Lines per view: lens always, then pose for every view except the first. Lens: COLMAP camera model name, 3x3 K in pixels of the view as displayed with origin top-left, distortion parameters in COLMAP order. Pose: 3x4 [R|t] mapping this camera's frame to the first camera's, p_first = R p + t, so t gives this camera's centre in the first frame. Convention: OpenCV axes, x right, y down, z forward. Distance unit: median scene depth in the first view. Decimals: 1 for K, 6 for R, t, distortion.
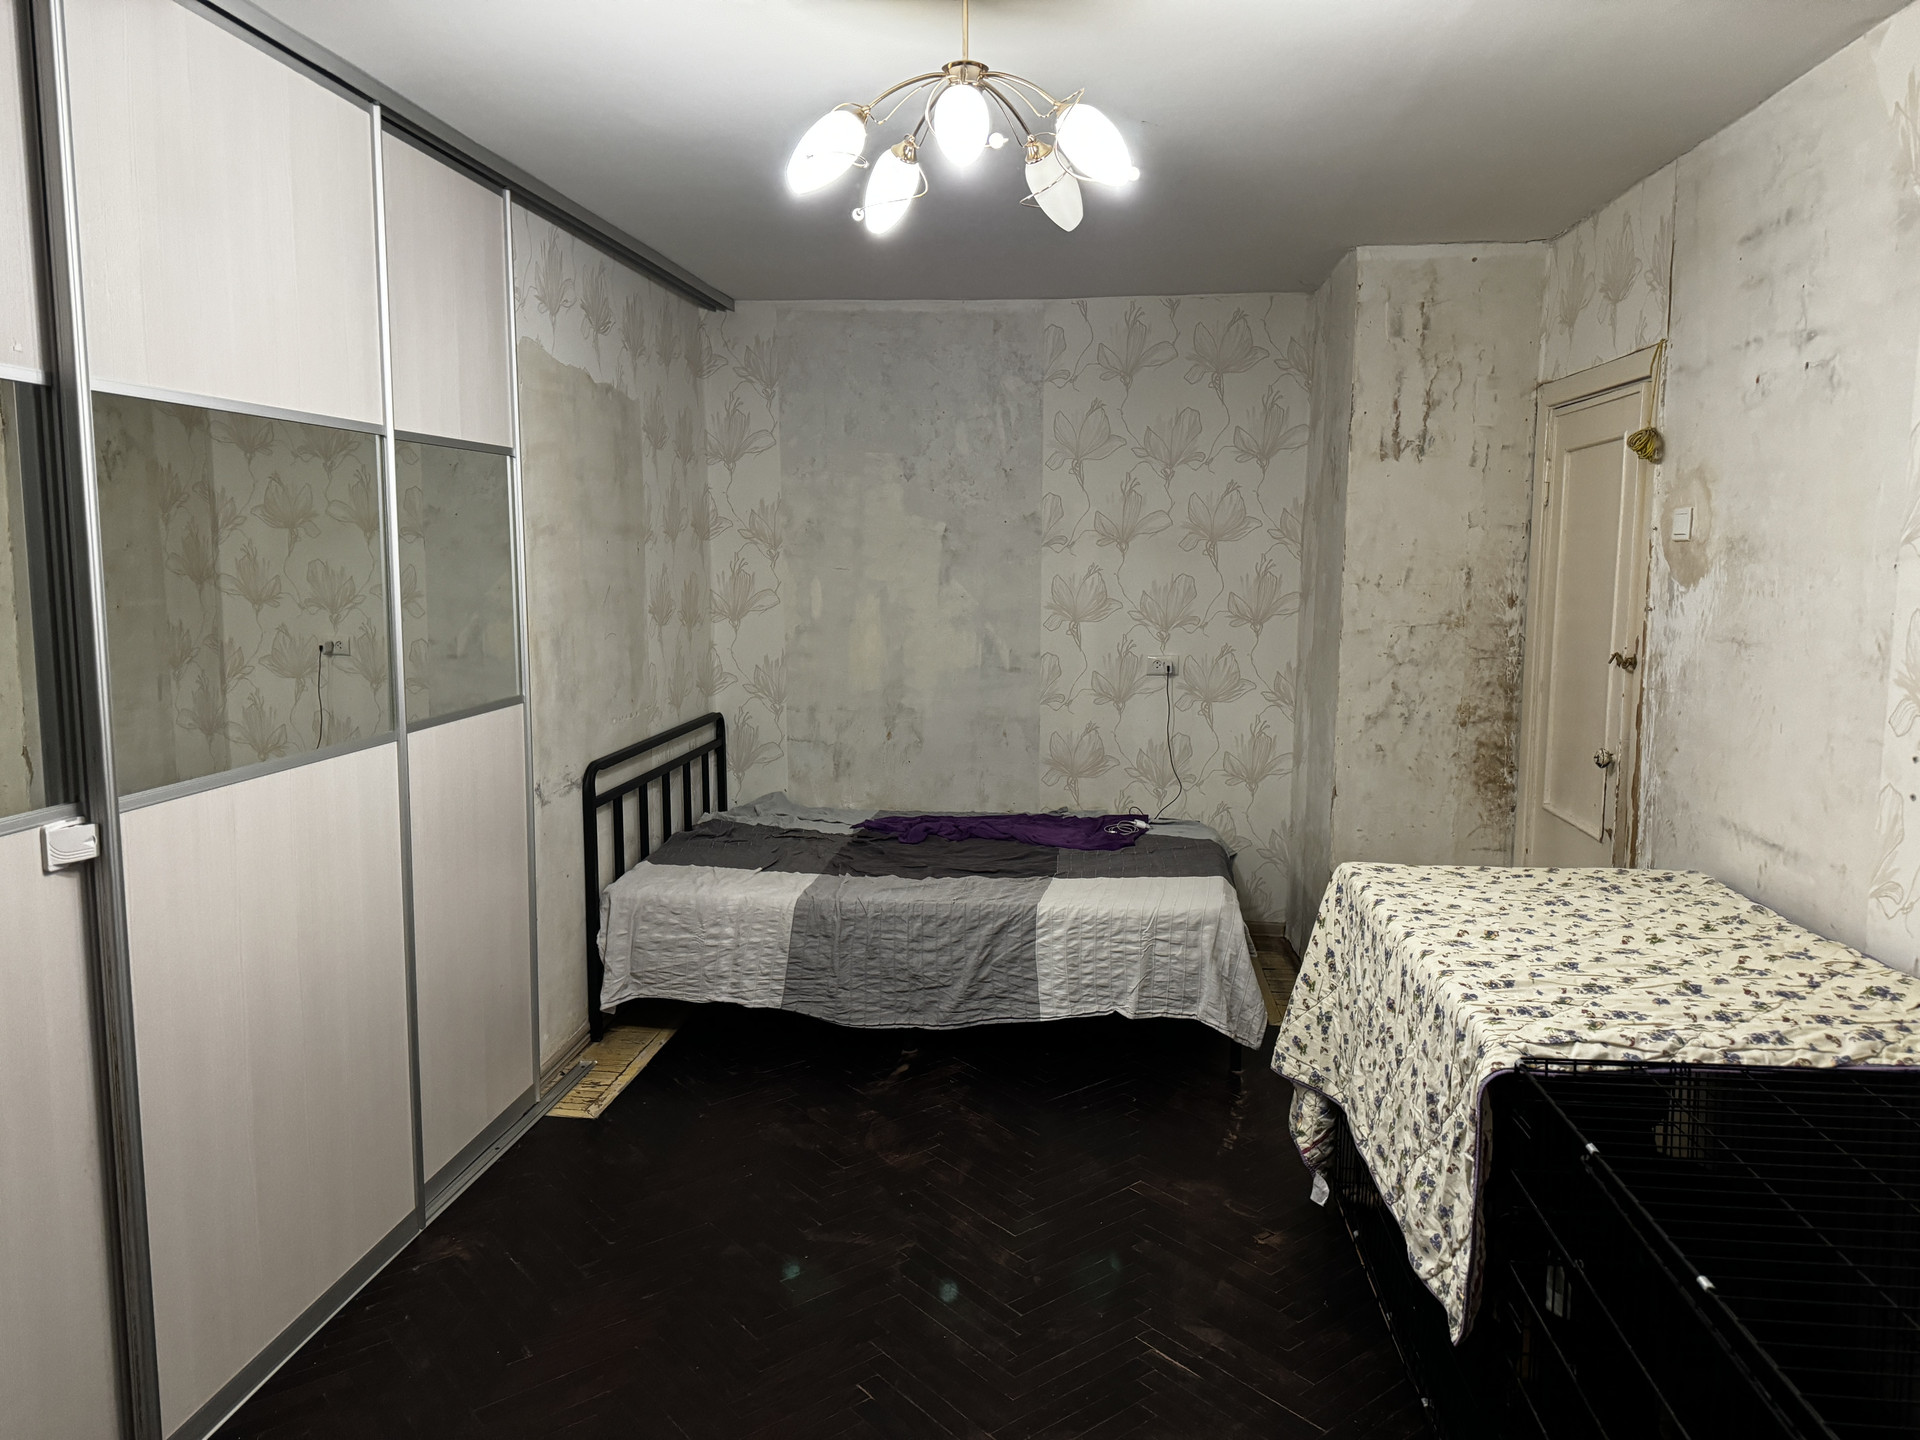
lens RADIAL K [[1348.8, 0, 1025.5], [0, 1348.8, 720.6], [0, 0, 1]] dist [0.060880, -0.075480]
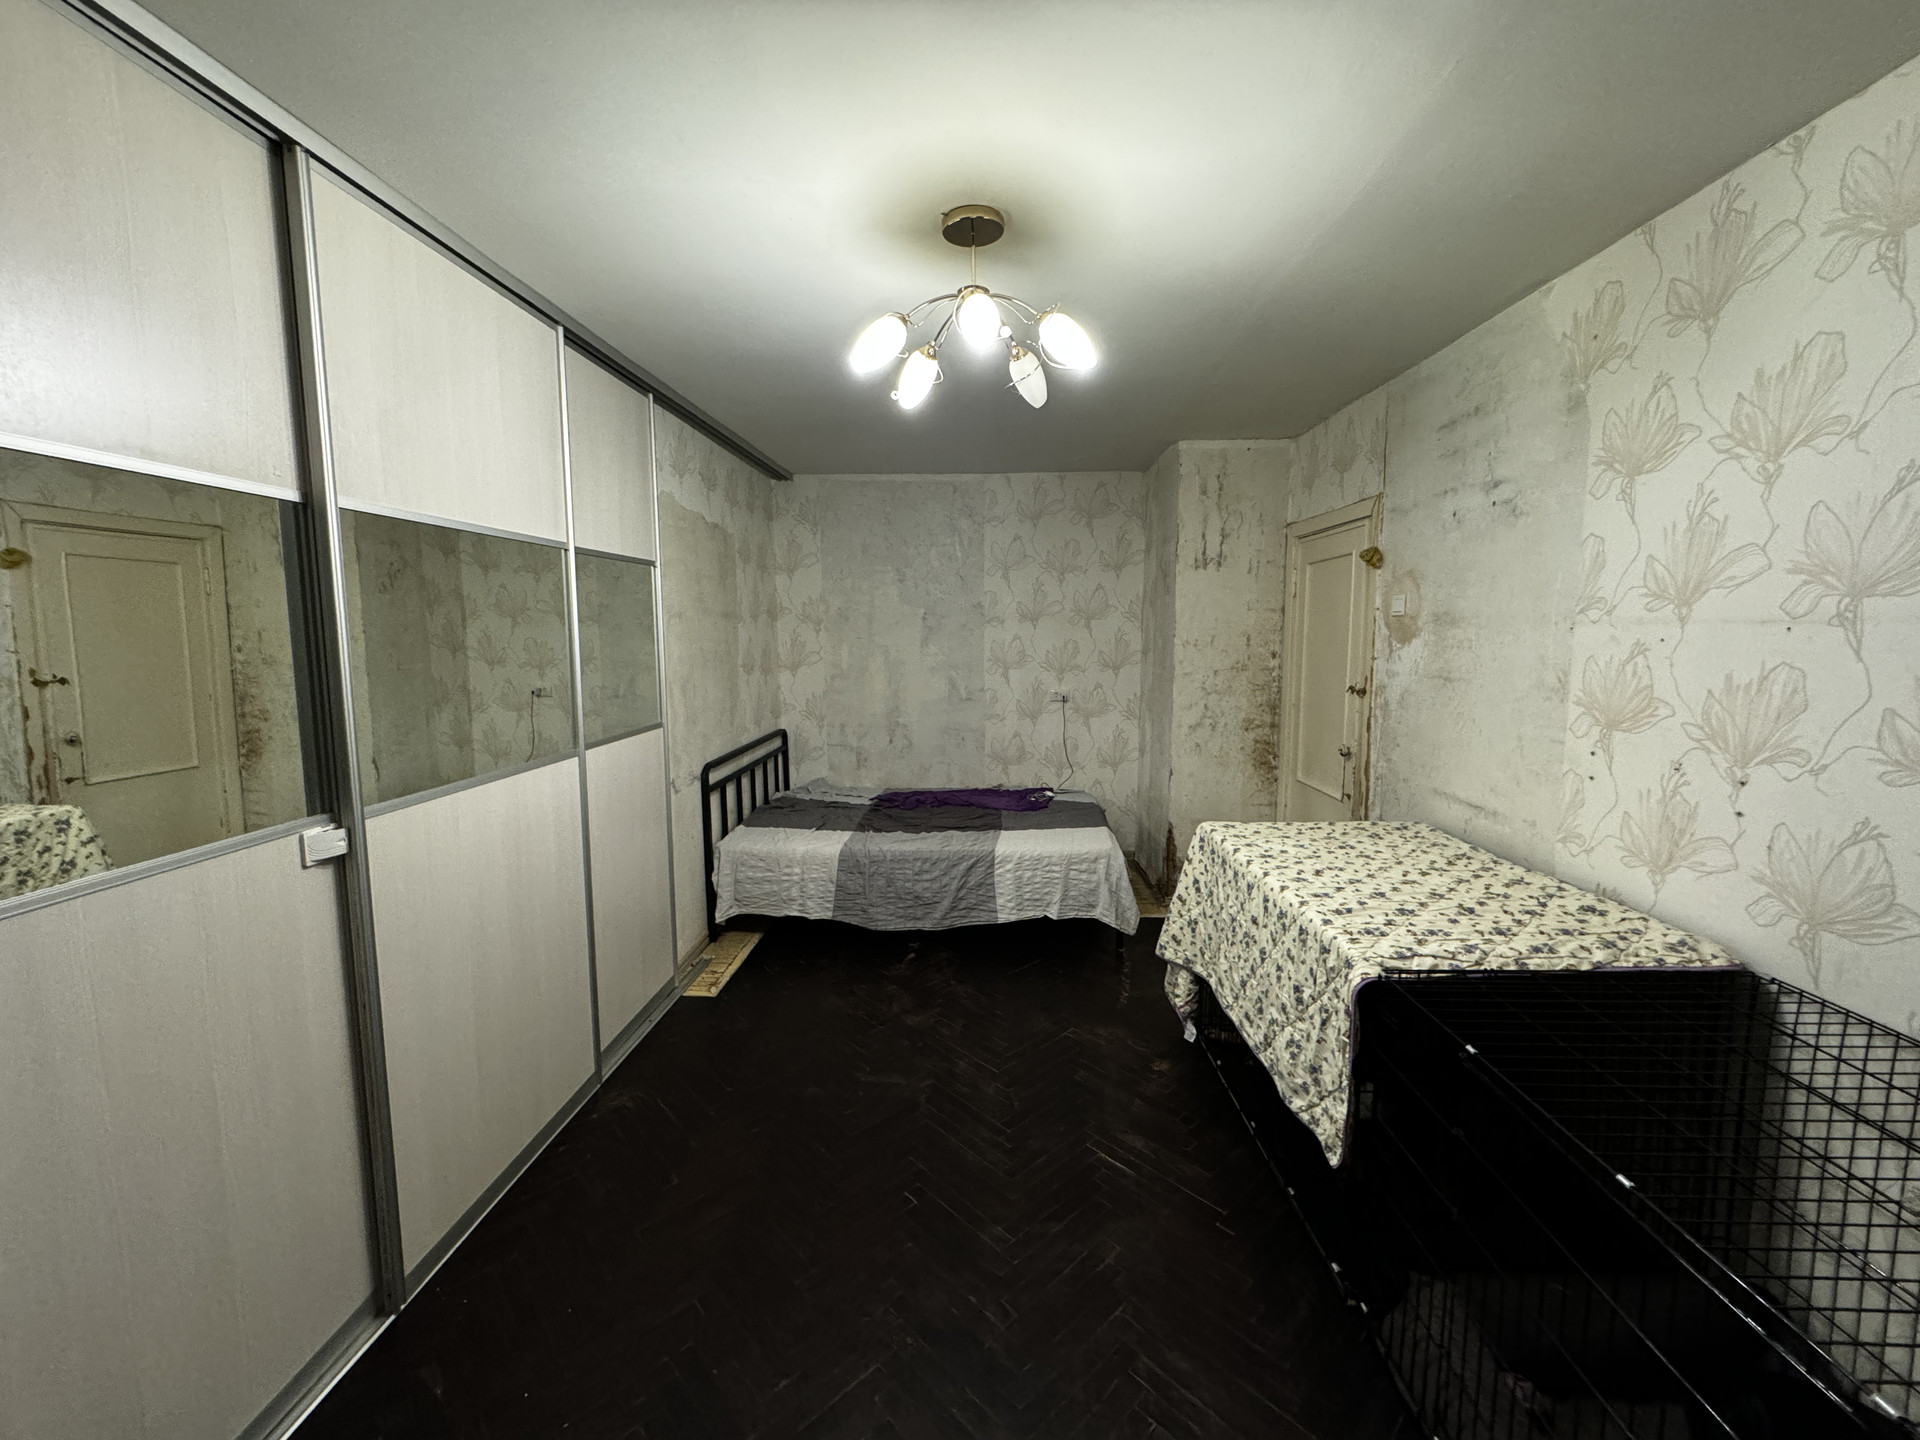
lens RADIAL K [[766.9, 0, 994.3], [0, 766.9, 716.8], [0, 0, 1]] dist [-0.001830, 0.000639]
pose [[0.998183, -0.014981, 0.058367, -0.046018], [0.015688, 0.999809, -0.011681, -0.008516], [-0.058181, 0.012575, 0.998227, 0.112209]]
